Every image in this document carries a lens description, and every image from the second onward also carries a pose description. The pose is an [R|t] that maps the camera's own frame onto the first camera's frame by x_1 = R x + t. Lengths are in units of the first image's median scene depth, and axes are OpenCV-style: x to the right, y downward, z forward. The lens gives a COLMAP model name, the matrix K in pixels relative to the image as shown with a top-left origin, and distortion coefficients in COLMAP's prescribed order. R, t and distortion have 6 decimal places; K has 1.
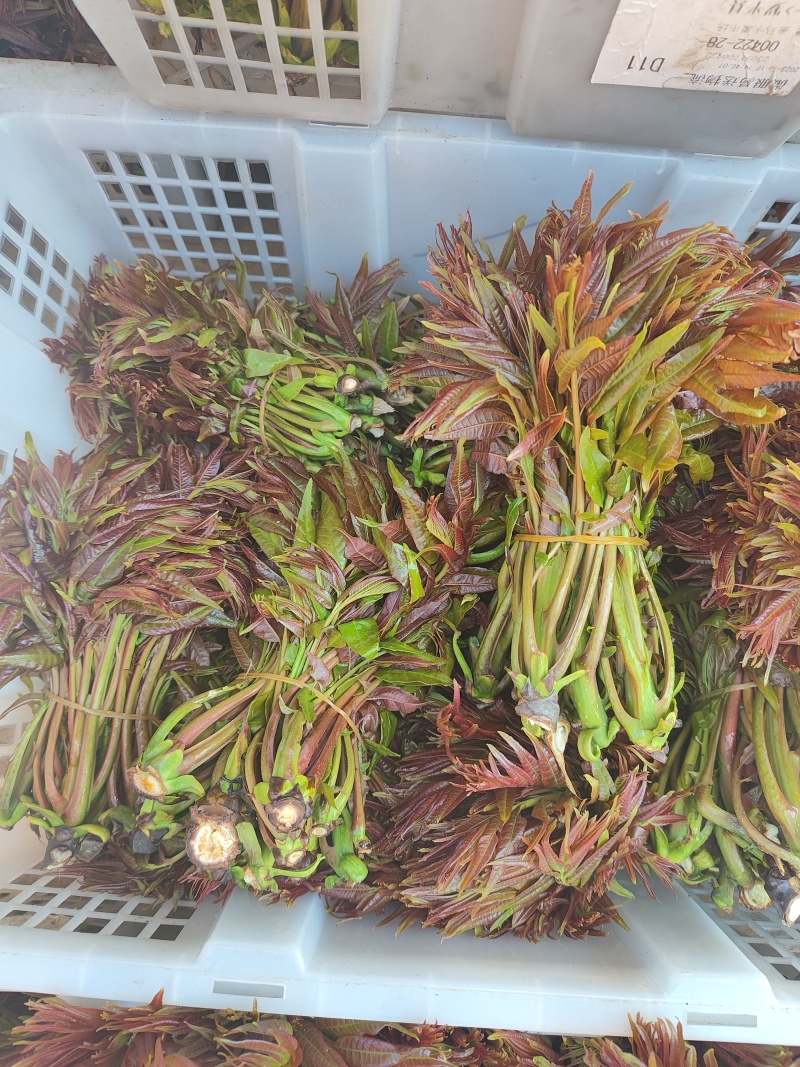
lens RADIAL K [[744.4, 0, 409.6], [0, 744.4, 525.1], [0, 0, 1]] dist [-0.003549, -0.005226]
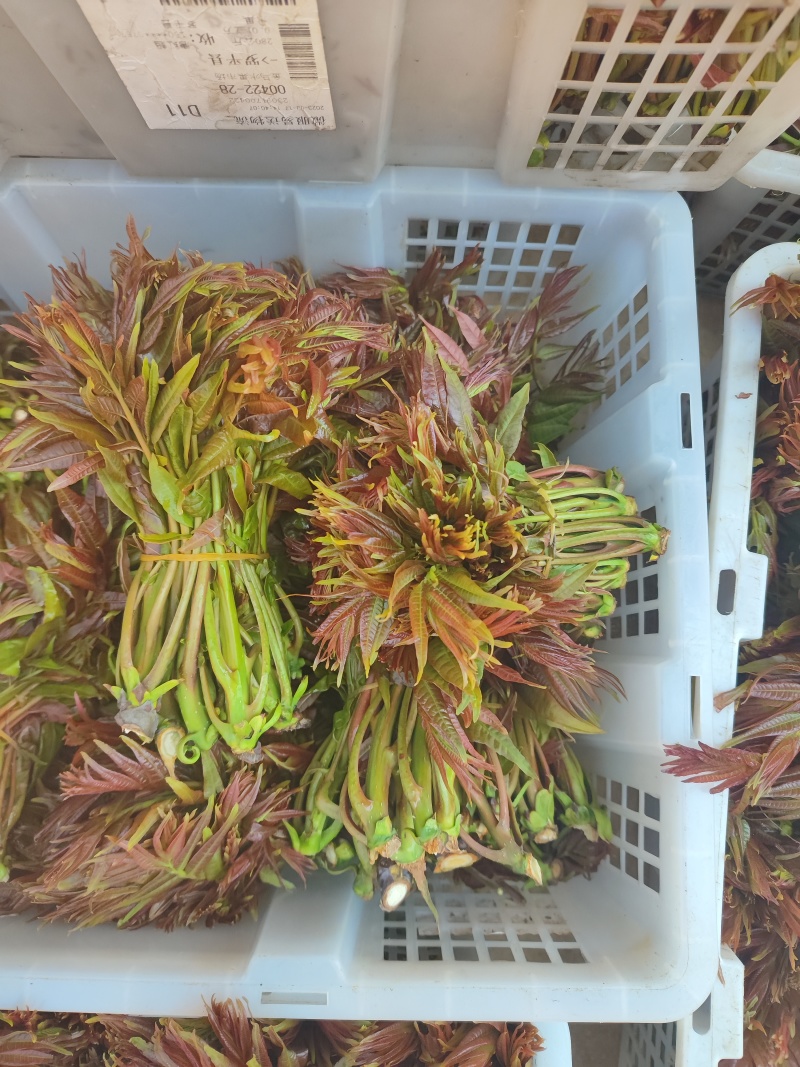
lens RADIAL K [[744.4, 0, 395.9], [0, 744.4, 532.0], [0, 0, 1]] dist [-0.003549, -0.005226]
pose [[0.998794, -0.045424, -0.018639, 0.539063], [0.045697, 0.998850, 0.014480, -0.017301], [0.017960, -0.015314, 0.999721, -0.058911]]
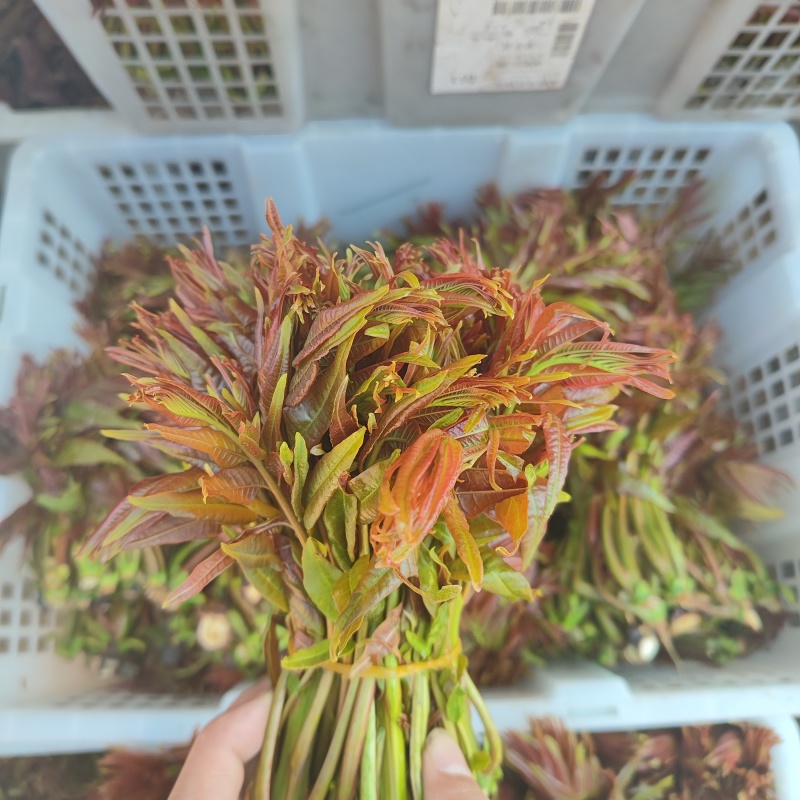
lens RADIAL K [[765.5, 0, 400.4], [0, 765.5, 393.1], [0, 0, 1]] dist [-0.020914, 0.000000]
pose [[0.994698, -0.102523, 0.008078, 0.095765], [0.102774, 0.988155, -0.113965, 0.167246], [0.003702, 0.114191, 0.993452, -0.439312]]
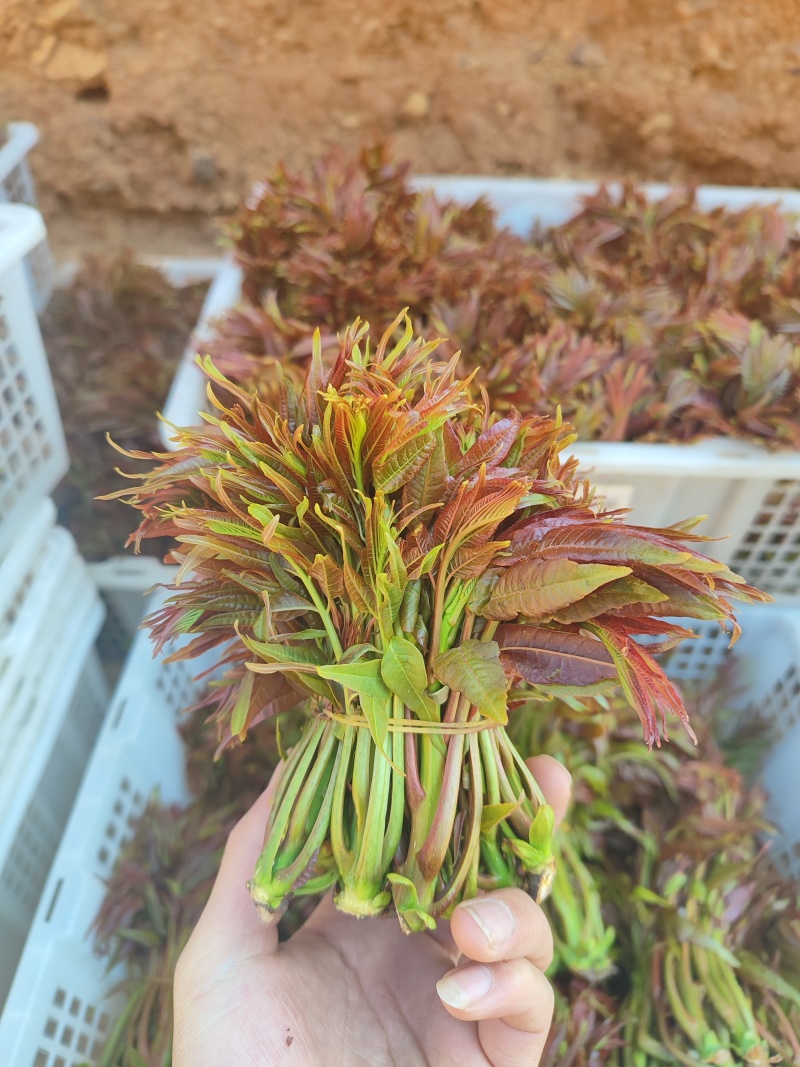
lens RADIAL K [[778.4, 0, 404.6], [0, 778.4, 538.0], [0, 0, 1]] dist [-0.037579, 0.016235]
pose [[0.999083, -0.038825, -0.018036, 0.033927], [0.022252, 0.830890, -0.555992, 0.394292], [0.036572, 0.555081, 0.830992, -0.628259]]
